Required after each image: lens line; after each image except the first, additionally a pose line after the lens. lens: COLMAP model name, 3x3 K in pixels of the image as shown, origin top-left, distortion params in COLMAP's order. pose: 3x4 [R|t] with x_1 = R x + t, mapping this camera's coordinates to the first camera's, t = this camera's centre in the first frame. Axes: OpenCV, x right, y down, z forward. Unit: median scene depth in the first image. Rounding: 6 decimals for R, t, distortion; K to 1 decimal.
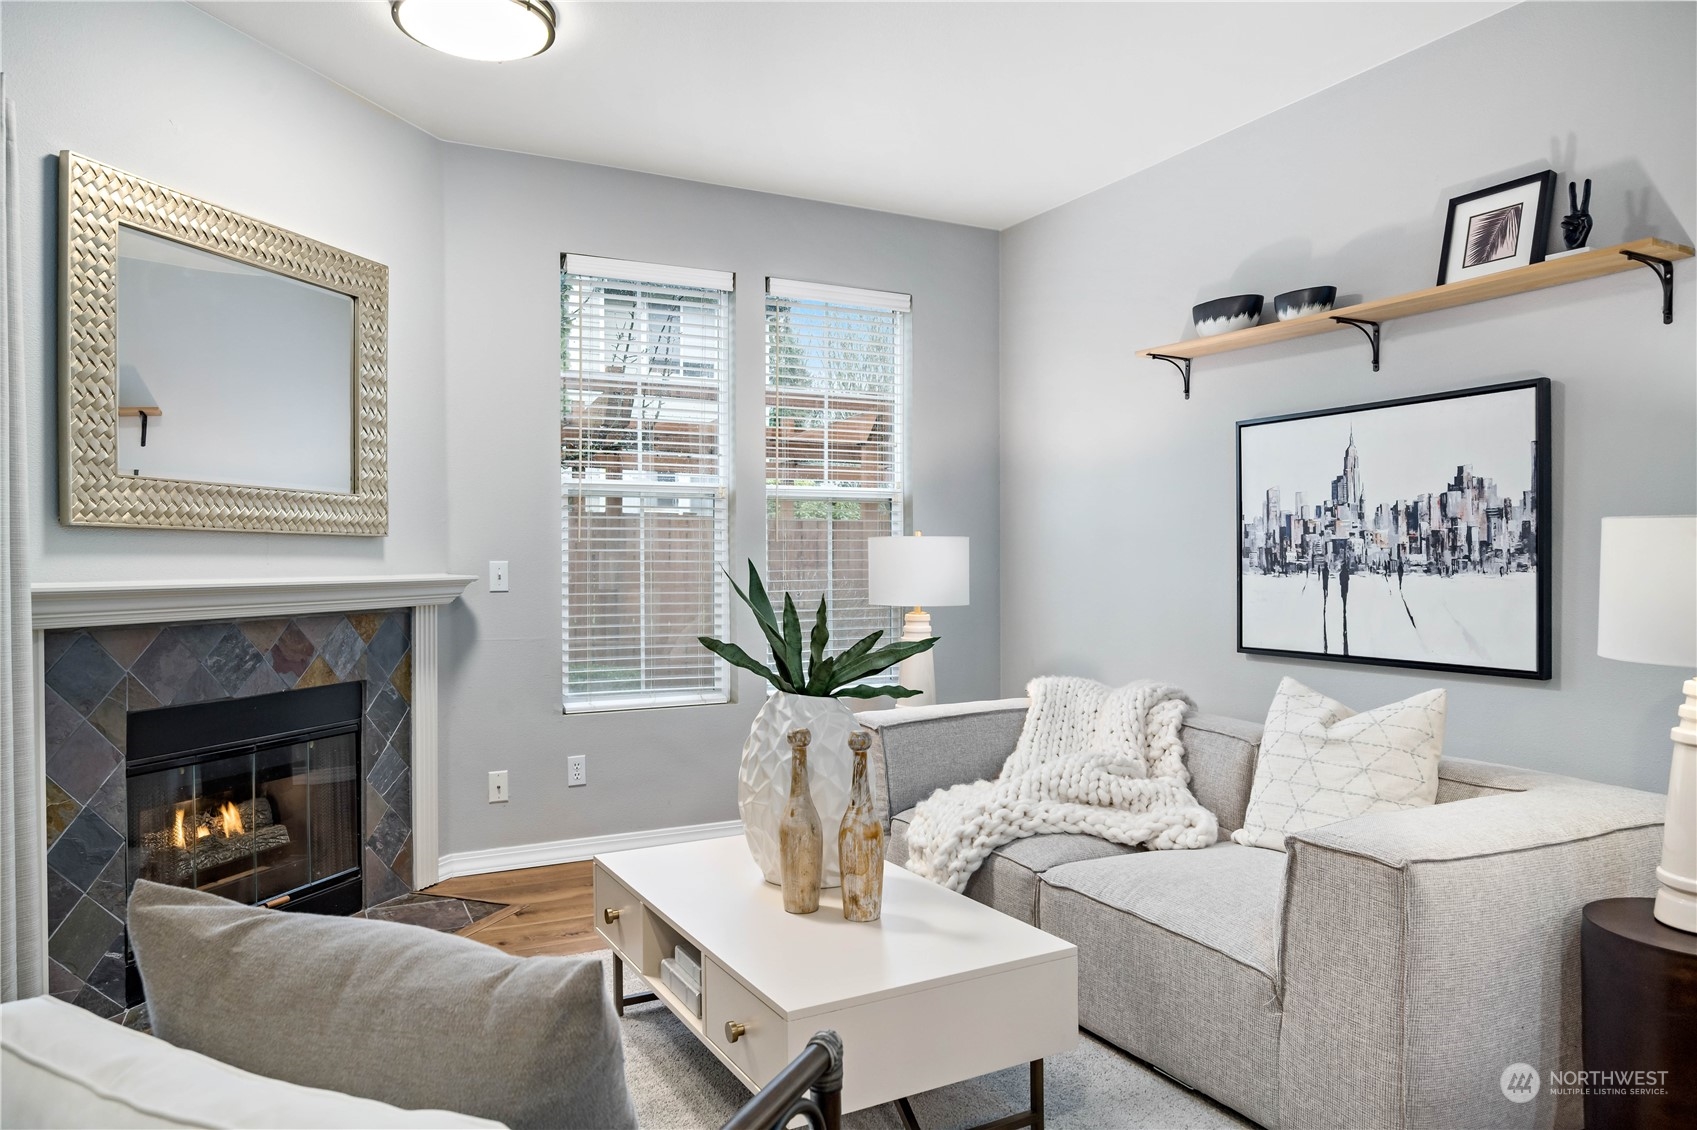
lens RADIAL K [[1110.0, 0, 856.0], [0, 1110.0, 574.4], [0, 0, 1]] dist [-0.006655, 0.000257]
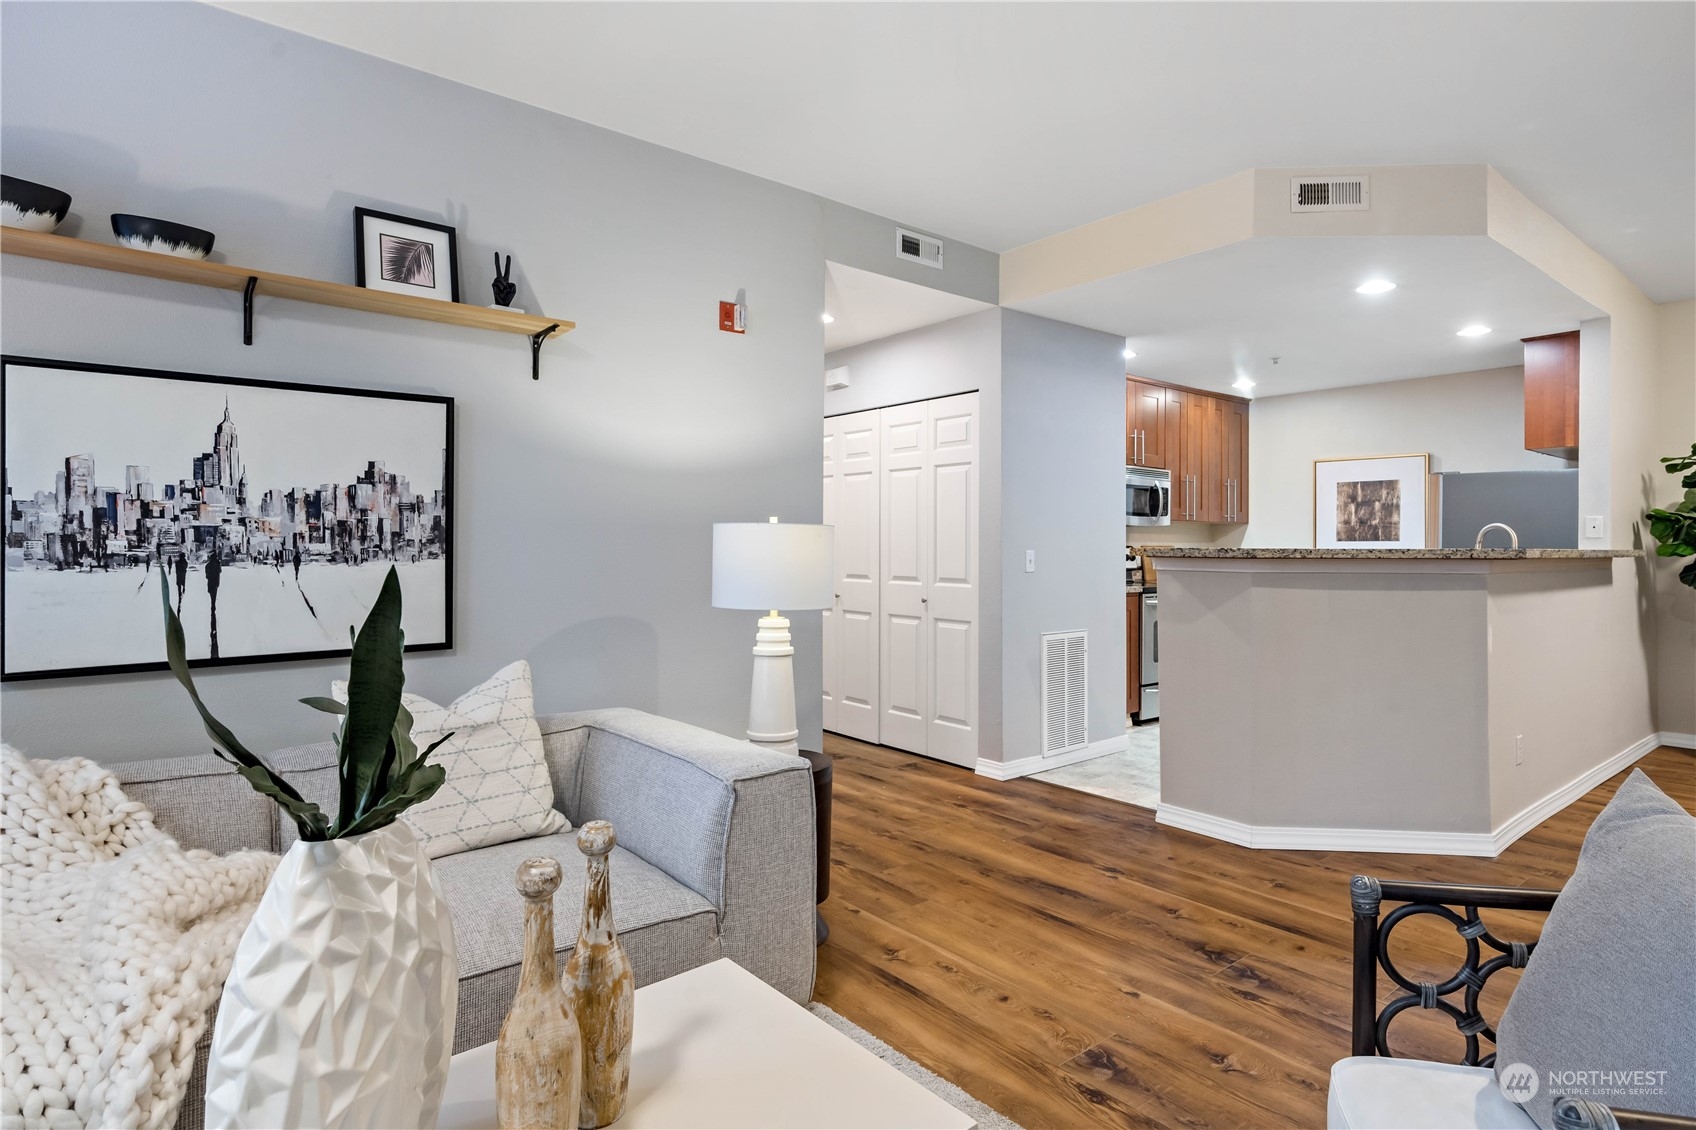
lens RADIAL K [[891.5, 0, 877.7], [0, 891.5, 532.2], [0, 0, 1]] dist [-0.000490, -0.000380]
pose [[-0.212475, 0.014846, 0.977054, -0.372731], [0.015882, 0.999805, -0.011738, -0.010702], [-0.977037, 0.013024, -0.212669, 0.663402]]
